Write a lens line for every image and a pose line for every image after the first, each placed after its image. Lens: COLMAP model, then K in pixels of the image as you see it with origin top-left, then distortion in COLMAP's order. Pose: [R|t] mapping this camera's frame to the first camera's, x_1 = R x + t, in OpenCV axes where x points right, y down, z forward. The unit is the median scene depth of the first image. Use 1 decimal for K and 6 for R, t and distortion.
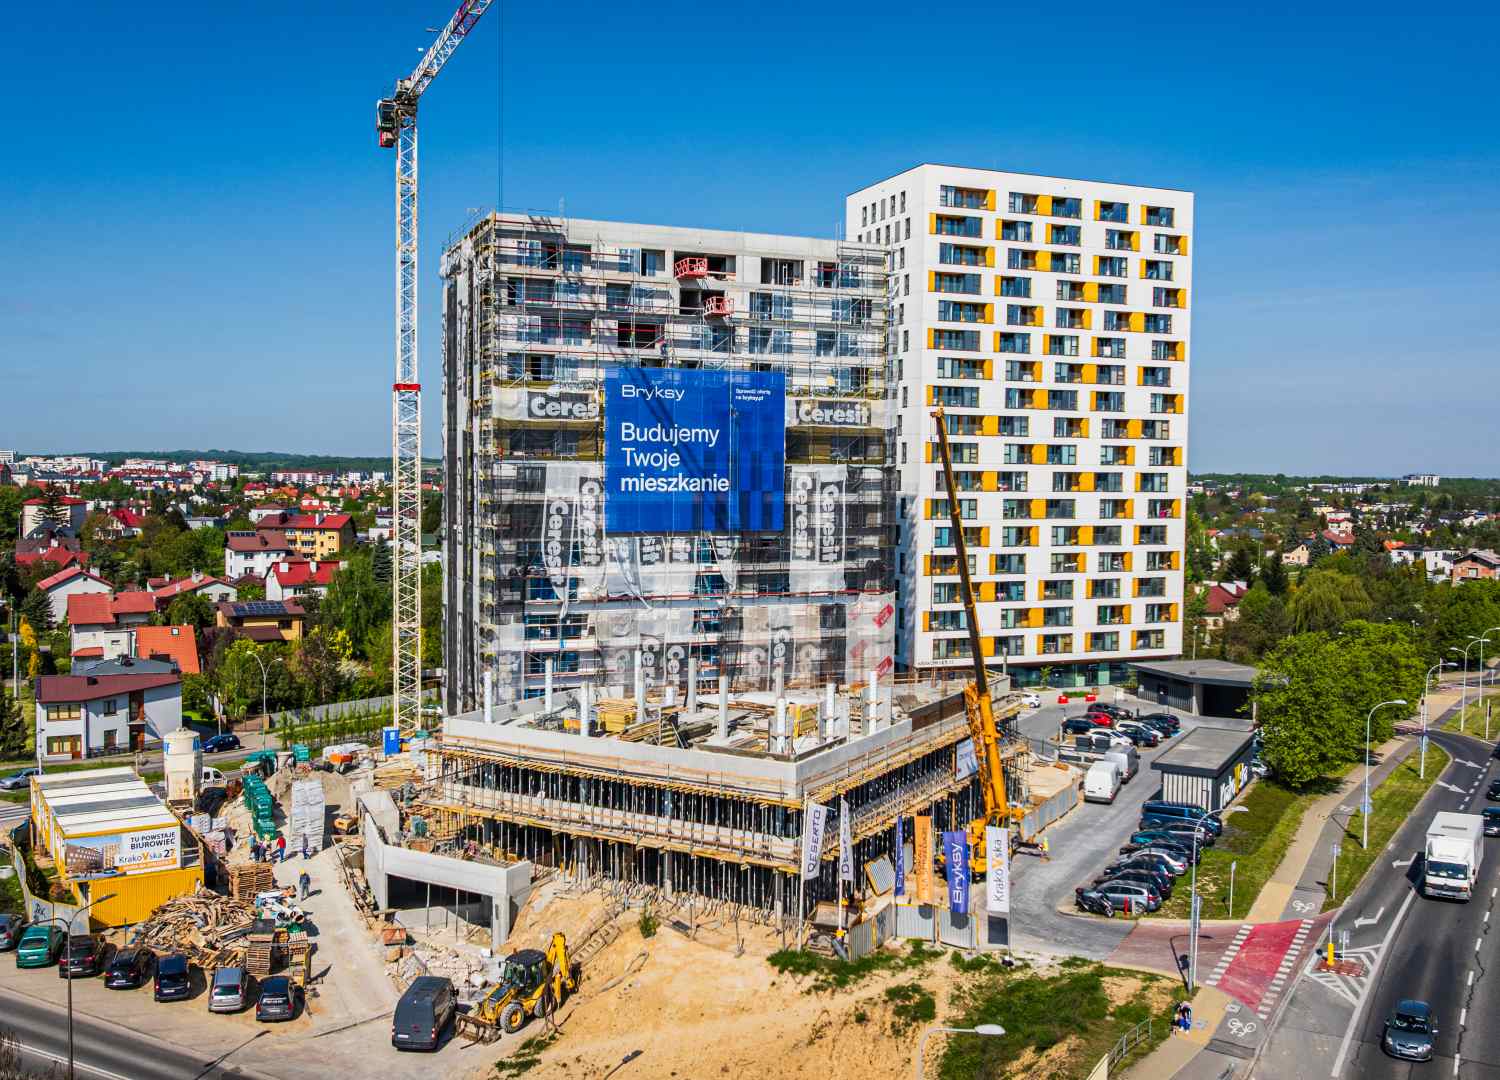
lens RADIAL K [[1358.6, 0, 745.0], [0, 1358.6, 535.8], [0, 0, 1]] dist [-0.027626, 0.000000]
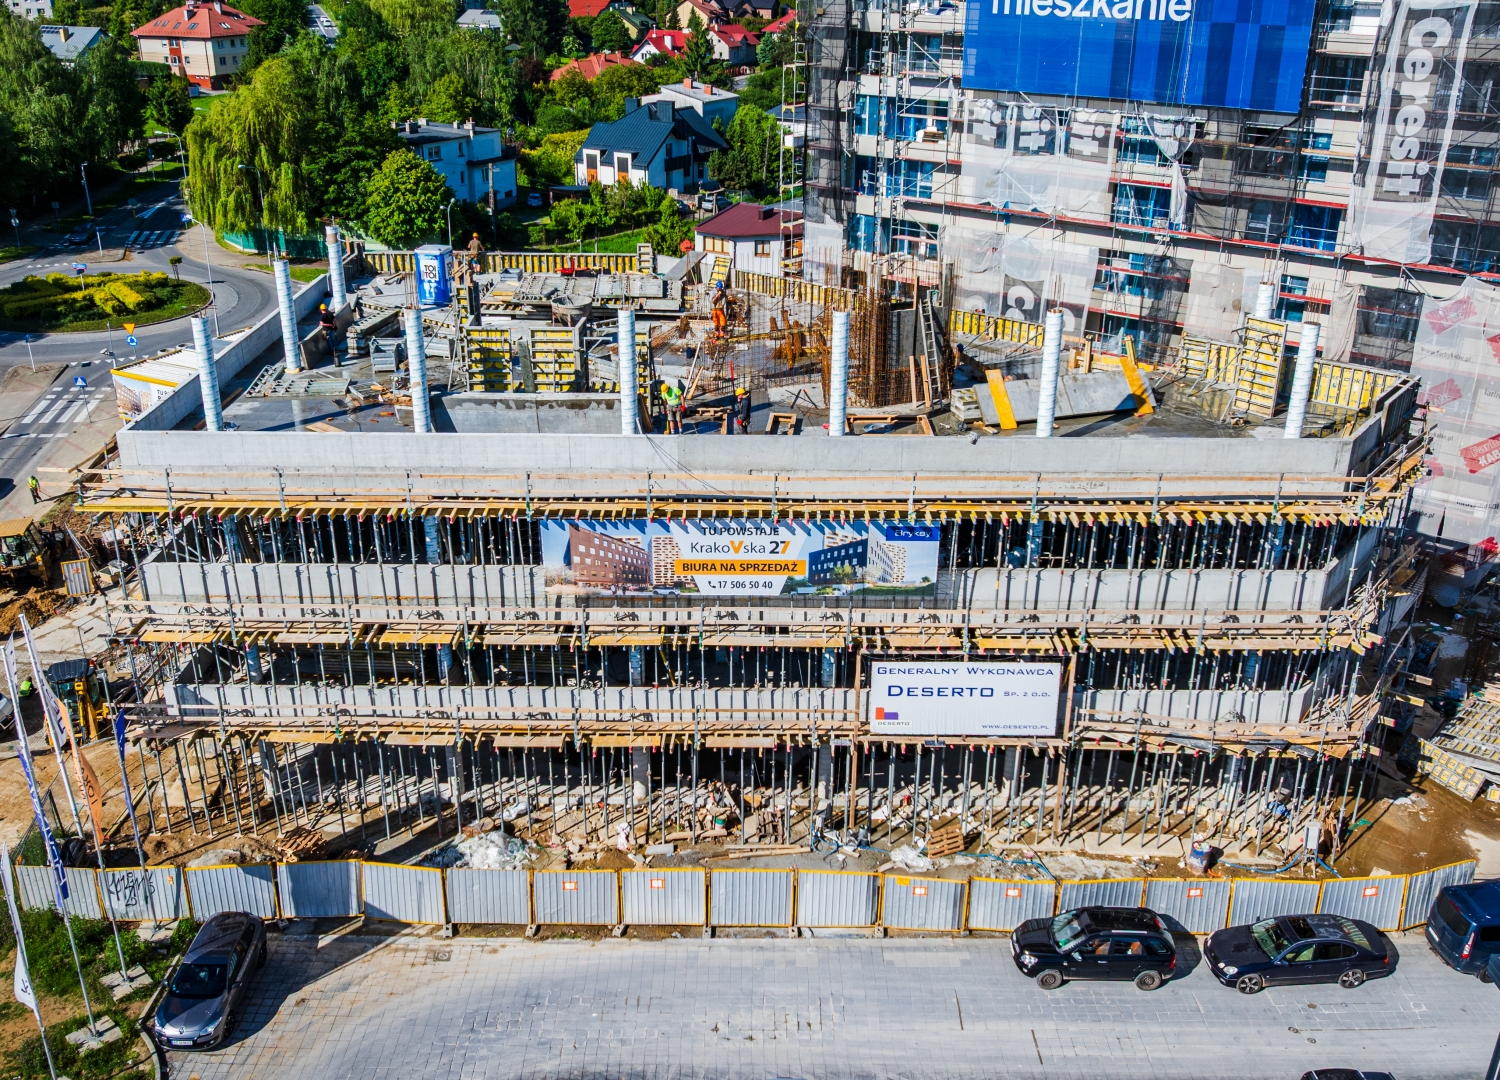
lens RADIAL K [[1358.6, 0, 747.4], [0, 1358.6, 539.5], [0, 0, 1]] dist [-0.027626, 0.000000]
pose [[0.490494, 0.341201, -0.801871, 0.286760], [-0.040518, 0.928097, 0.370126, -0.025637], [0.870502, -0.149054, 0.469052, 0.464778]]
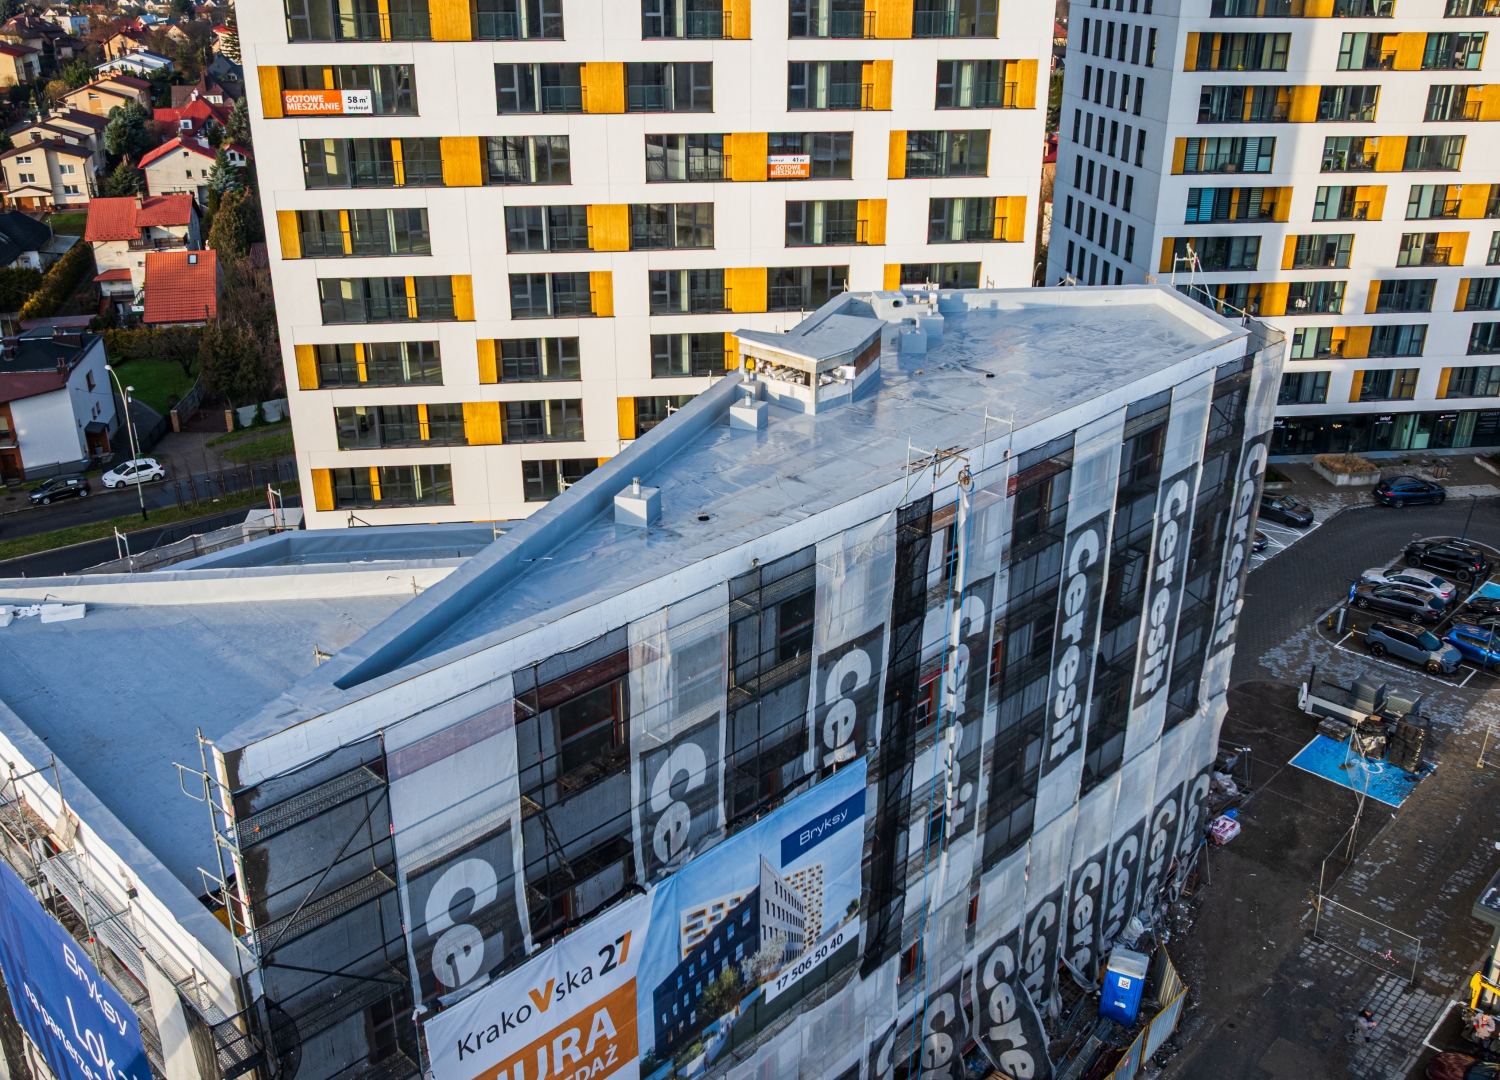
lens RADIAL K [[1358.6, 0, 742.8], [0, 1358.6, 536.2], [0, 0, 1]] dist [-0.027626, 0.000000]
pose [[0.966833, 0.094738, -0.237189, 0.104513], [-0.003920, 0.934057, 0.357103, -0.070921], [0.255379, -0.344330, 0.903448, 0.374355]]
